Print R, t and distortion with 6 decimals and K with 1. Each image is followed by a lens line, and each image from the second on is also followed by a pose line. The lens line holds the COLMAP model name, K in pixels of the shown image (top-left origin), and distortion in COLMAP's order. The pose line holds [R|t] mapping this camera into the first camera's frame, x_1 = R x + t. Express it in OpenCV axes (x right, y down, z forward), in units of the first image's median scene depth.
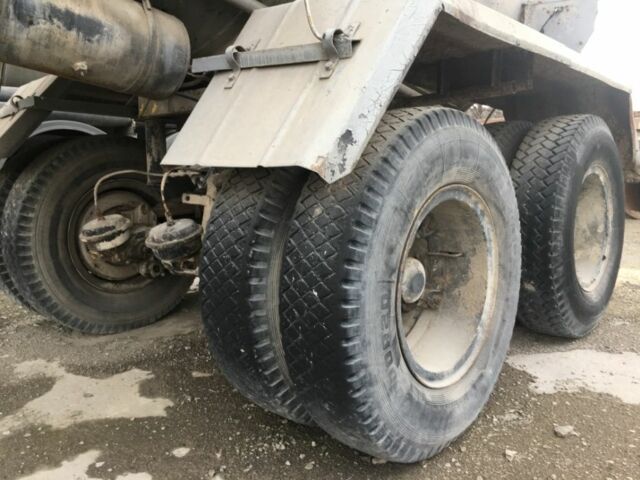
lens RADIAL K [[570.9, 0, 319.8], [0, 570.9, 241.3], [0, 0, 1]] dist [0.053771, -0.002043]
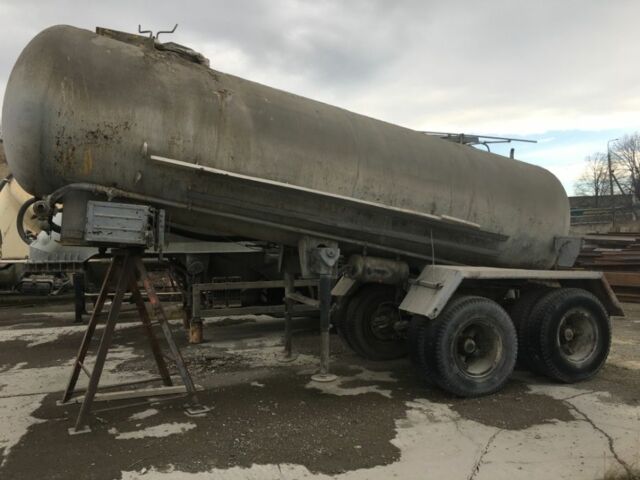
lens RADIAL K [[570.9, 0, 320.2], [0, 570.9, 241.5], [0, 0, 1]] dist [0.053771, -0.002043]
pose [[0.906858, 0.016479, -0.421115, 0.801018], [-0.073637, 0.990060, -0.119831, -0.071330], [0.414954, 0.139680, 0.899057, -2.552291]]
